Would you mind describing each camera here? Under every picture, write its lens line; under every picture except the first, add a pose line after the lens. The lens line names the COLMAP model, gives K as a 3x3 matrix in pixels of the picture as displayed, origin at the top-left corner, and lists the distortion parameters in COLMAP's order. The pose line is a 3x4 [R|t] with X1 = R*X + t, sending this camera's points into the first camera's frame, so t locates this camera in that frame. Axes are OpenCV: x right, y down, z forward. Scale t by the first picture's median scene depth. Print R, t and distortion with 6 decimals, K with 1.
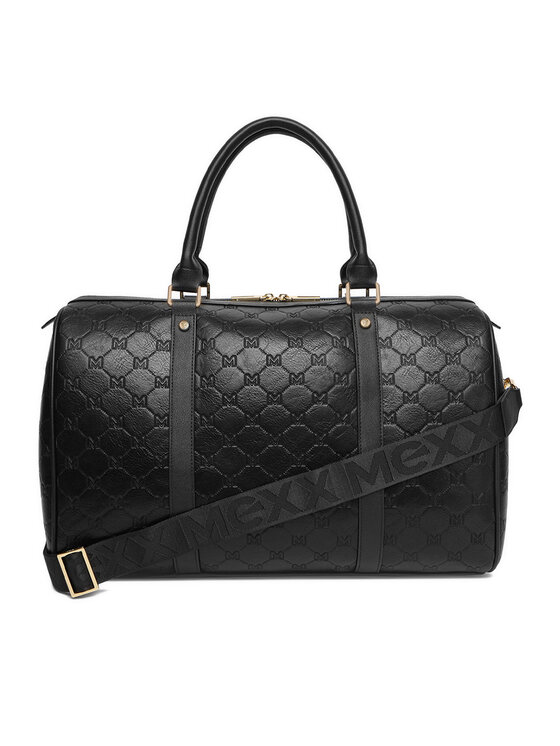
lens RADIAL K [[785.1, 0, 277.9], [0, 785.1, 374.9], [0, 0, 1]] dist [-0.205876, -0.009586]
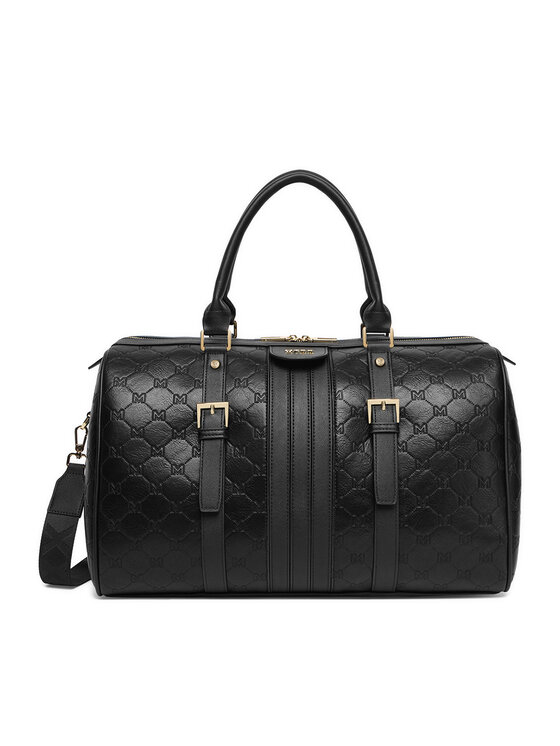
lens RADIAL K [[927.1, 0, 283.7], [0, 927.1, 369.8], [0, 0, 1]] dist [0.005340, 0.025384]
pose [[0.999807, -0.000031, 0.019637, -0.049833], [-0.000326, 0.999835, 0.018187, -0.078730], [-0.019635, -0.018190, 0.999642, -0.307557]]
